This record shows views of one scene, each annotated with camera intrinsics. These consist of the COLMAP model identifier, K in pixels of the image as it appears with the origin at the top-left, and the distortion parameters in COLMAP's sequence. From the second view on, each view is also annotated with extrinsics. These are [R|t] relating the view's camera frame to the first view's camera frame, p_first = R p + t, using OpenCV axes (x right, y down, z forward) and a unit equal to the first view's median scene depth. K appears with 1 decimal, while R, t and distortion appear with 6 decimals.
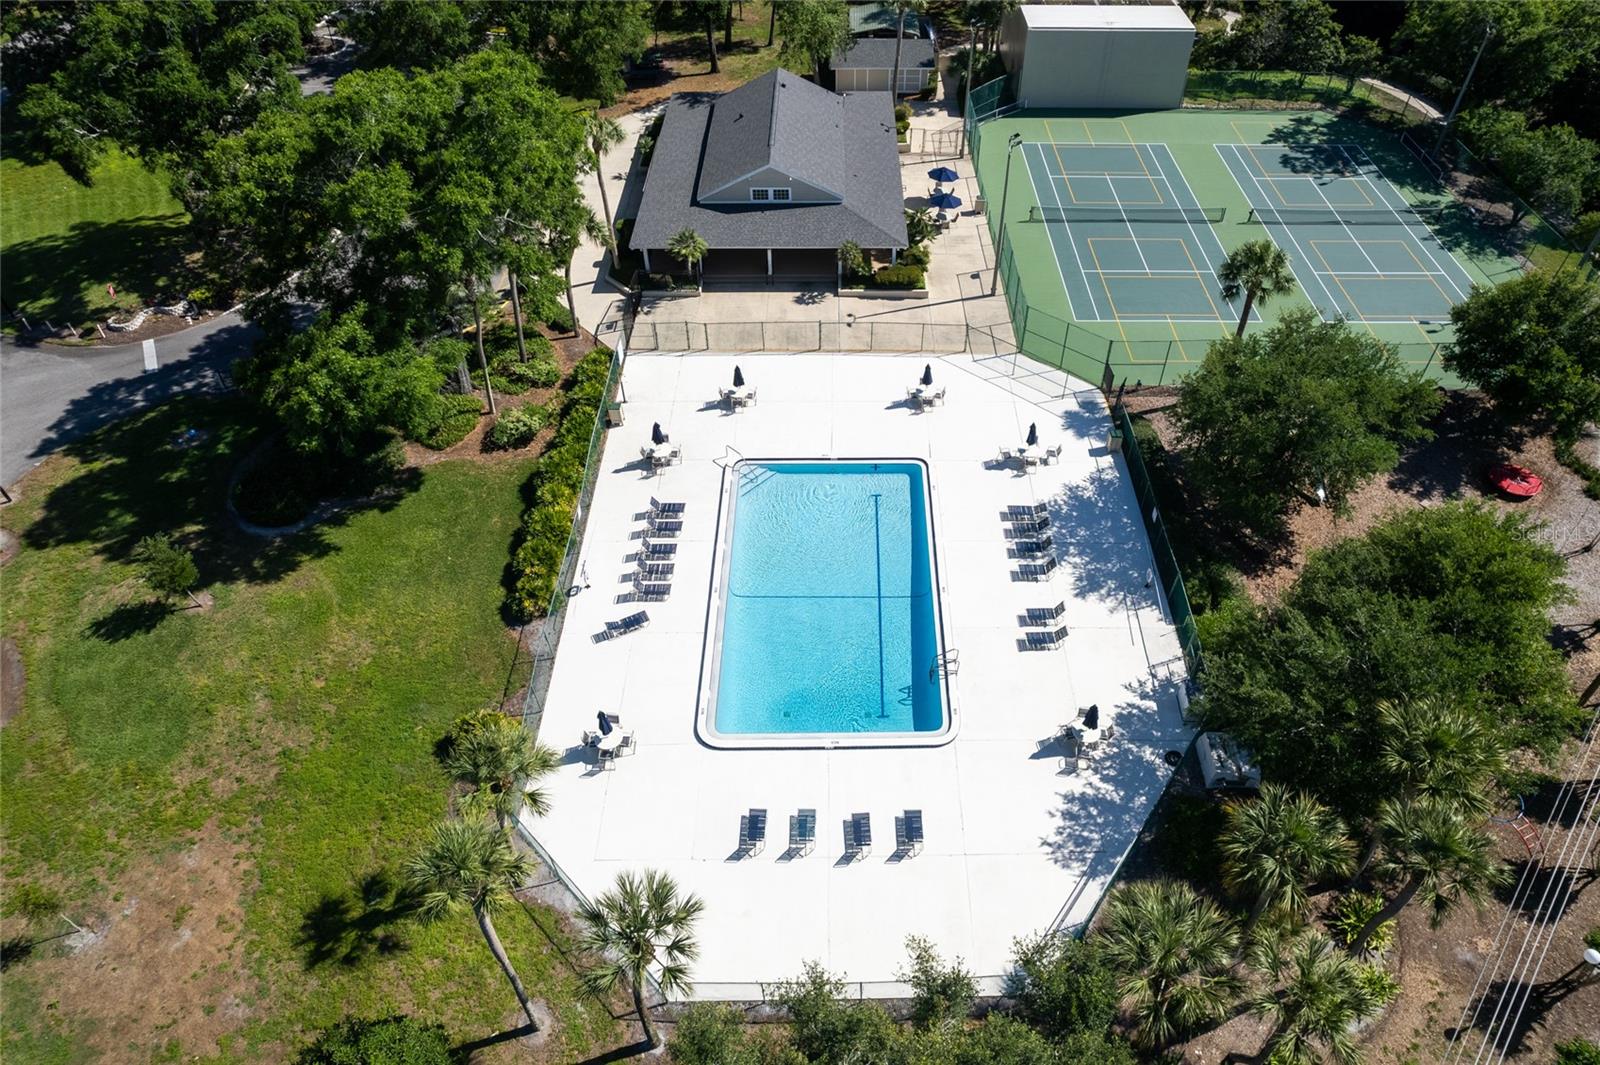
lens RADIAL K [[997.6, 0, 813.5], [0, 997.6, 525.0], [0, 0, 1]] dist [-0.040097, 0.023973]
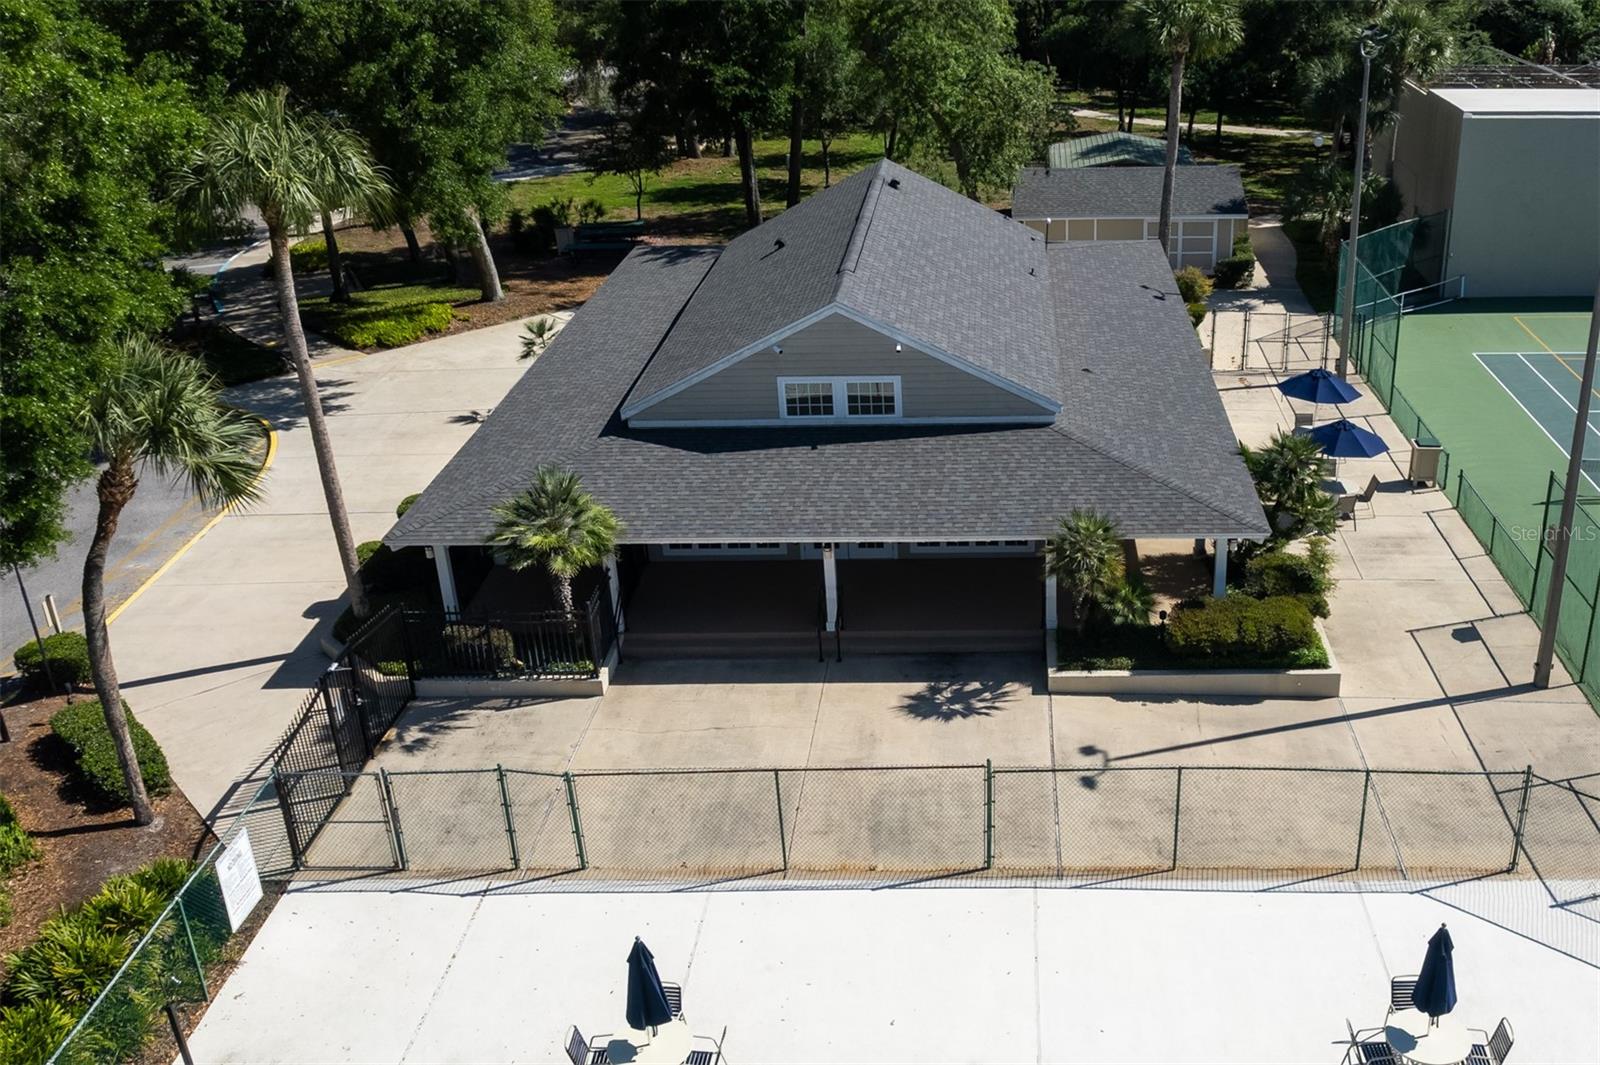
lens RADIAL K [[1594.6, 0, 975.0], [0, 1594.6, 516.4], [0, 0, 1]] dist [-0.031289, 0.000000]
pose [[0.999951, -0.007818, -0.006029, 0.005698], [0.004957, 0.925706, -0.378210, -0.093604], [0.008538, 0.378162, 0.925700, 0.521267]]
